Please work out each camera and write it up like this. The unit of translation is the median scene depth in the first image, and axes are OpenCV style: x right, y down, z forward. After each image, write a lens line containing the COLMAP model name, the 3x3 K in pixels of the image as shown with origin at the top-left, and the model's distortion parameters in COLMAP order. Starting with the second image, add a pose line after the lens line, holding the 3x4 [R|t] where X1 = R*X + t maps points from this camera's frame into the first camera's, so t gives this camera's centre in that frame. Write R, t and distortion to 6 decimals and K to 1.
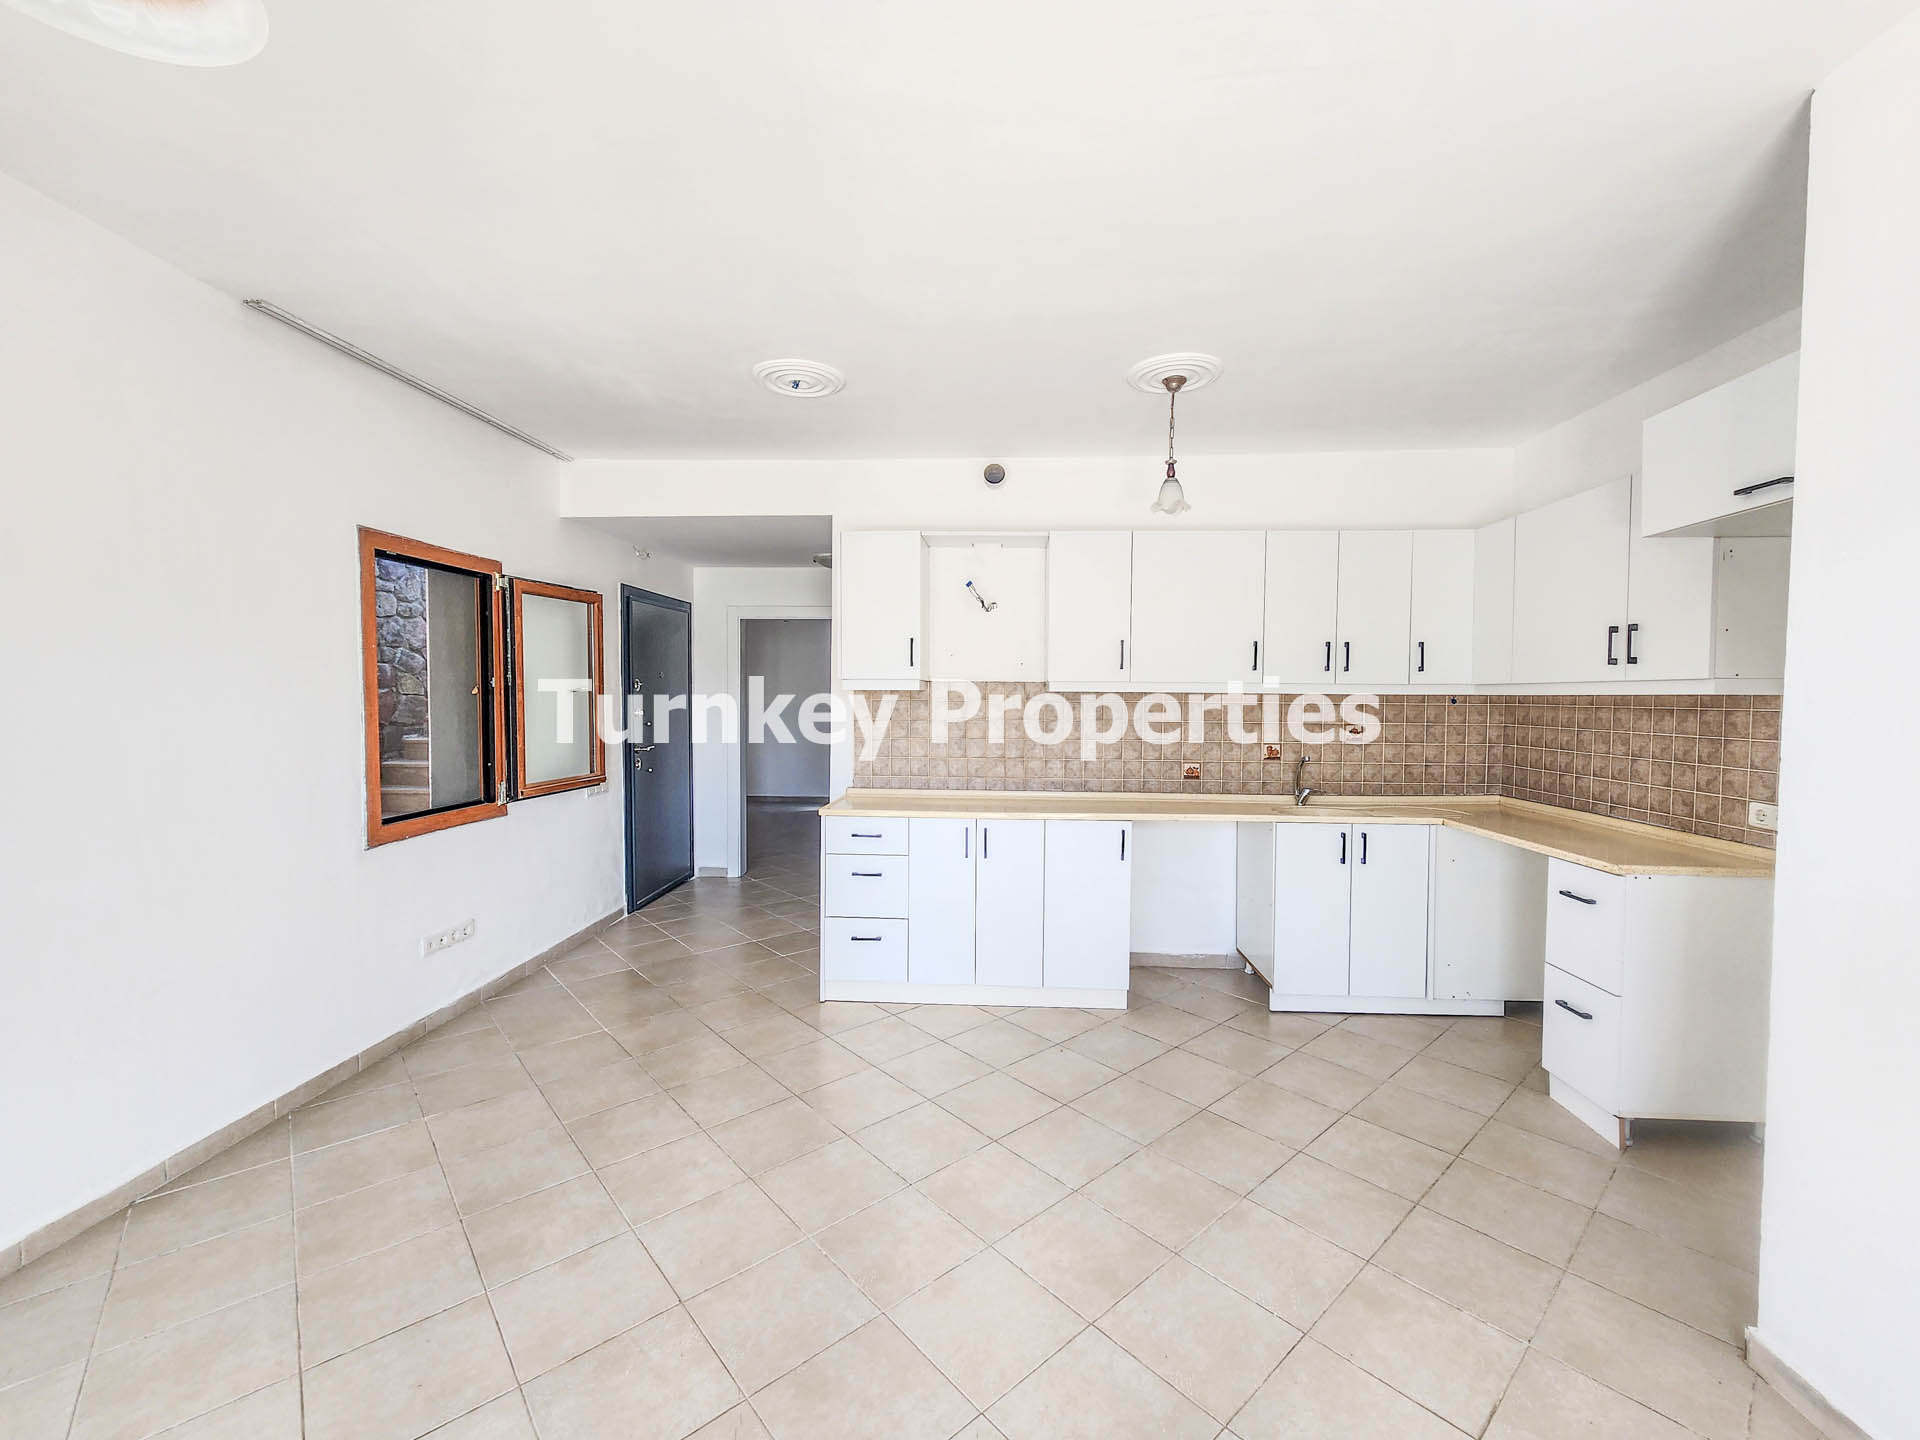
lens RADIAL K [[784.4, 0, 969.2], [0, 784.4, 721.2], [0, 0, 1]] dist [-0.001734, 0.000892]
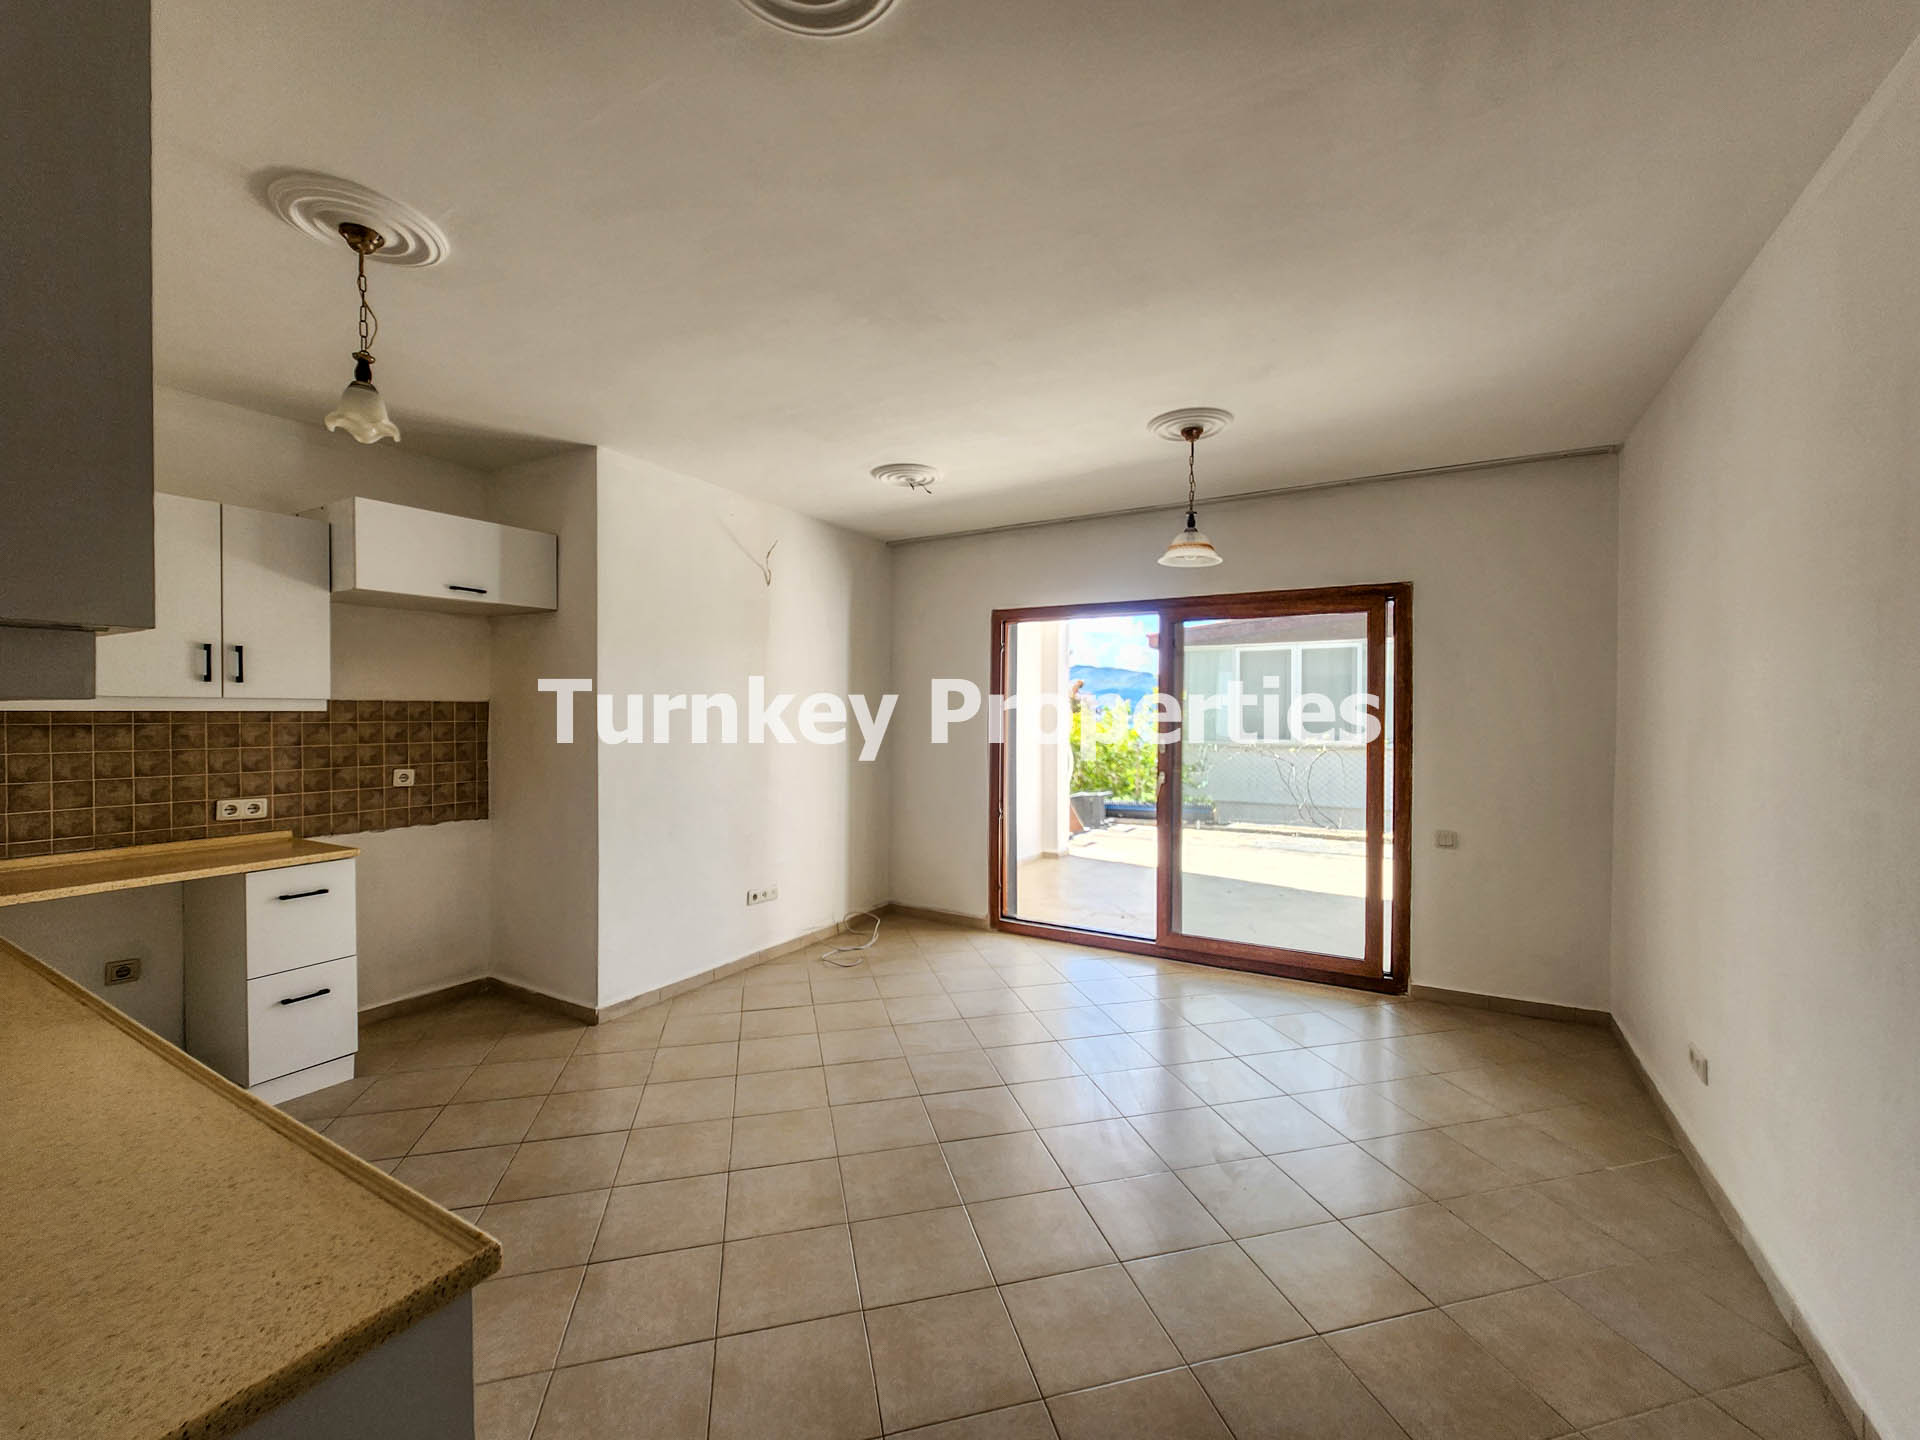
lens RADIAL K [[784.4, 0, 969.2], [0, 784.4, 721.2], [0, 0, 1]] dist [-0.001734, 0.000892]
pose [[-0.891559, -0.013494, 0.452704, -0.427183], [0.006402, 0.999081, 0.042389, -0.046291], [-0.452860, 0.040690, -0.890653, 1.183585]]
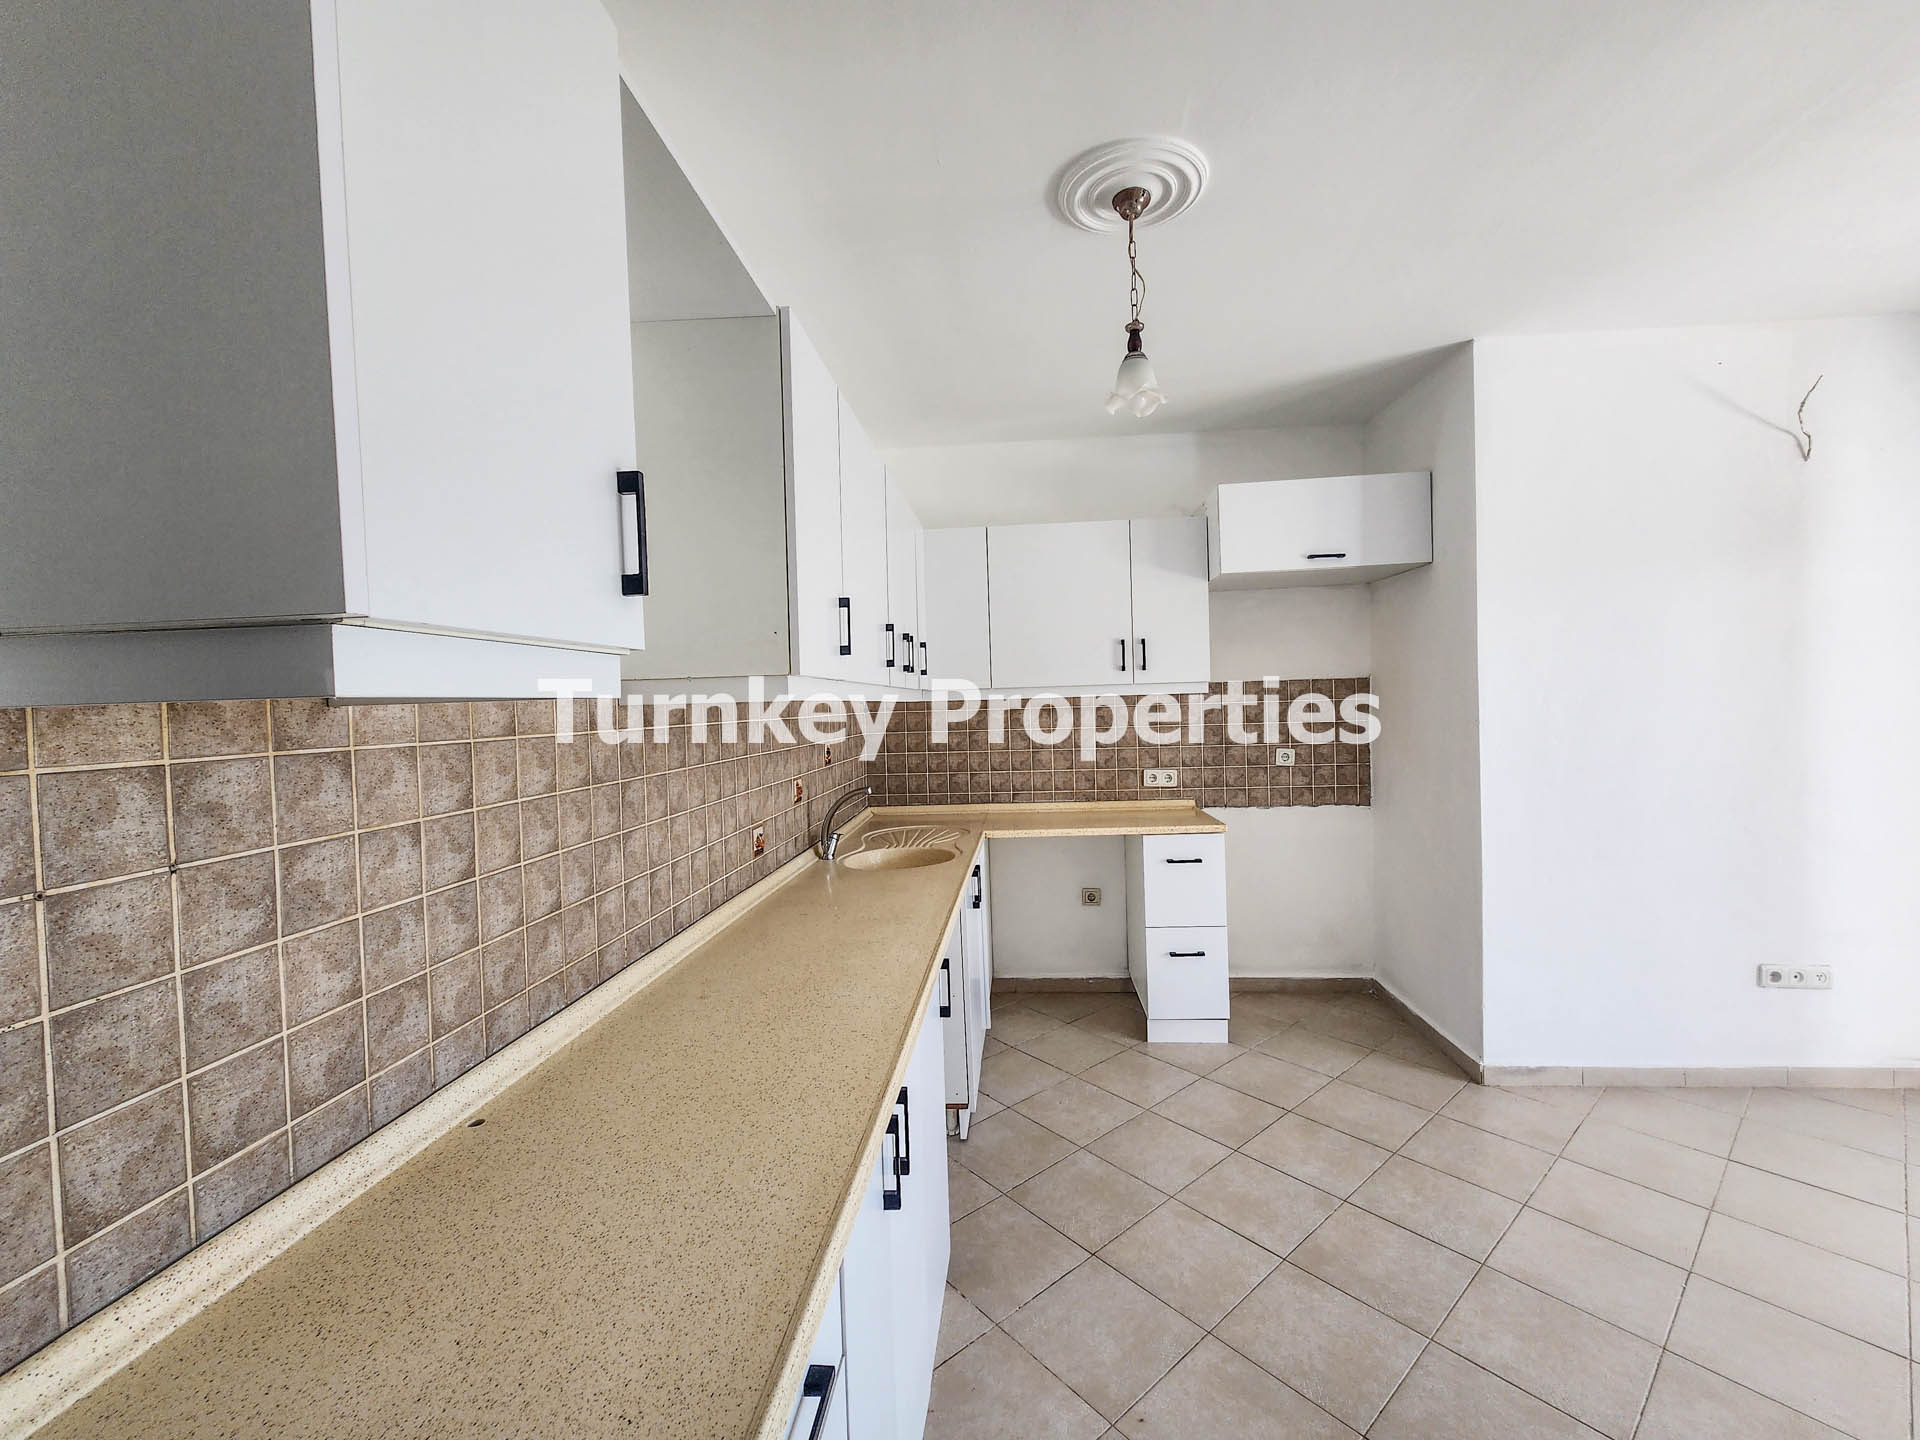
lens RADIAL K [[784.4, 0, 969.2], [0, 784.4, 721.2], [0, 0, 1]] dist [-0.001734, 0.000892]
pose [[0.022419, -0.031094, 0.999265, -0.334335], [0.062650, 0.997595, 0.029636, -0.036603], [-0.997784, 0.061939, 0.024313, 0.983950]]
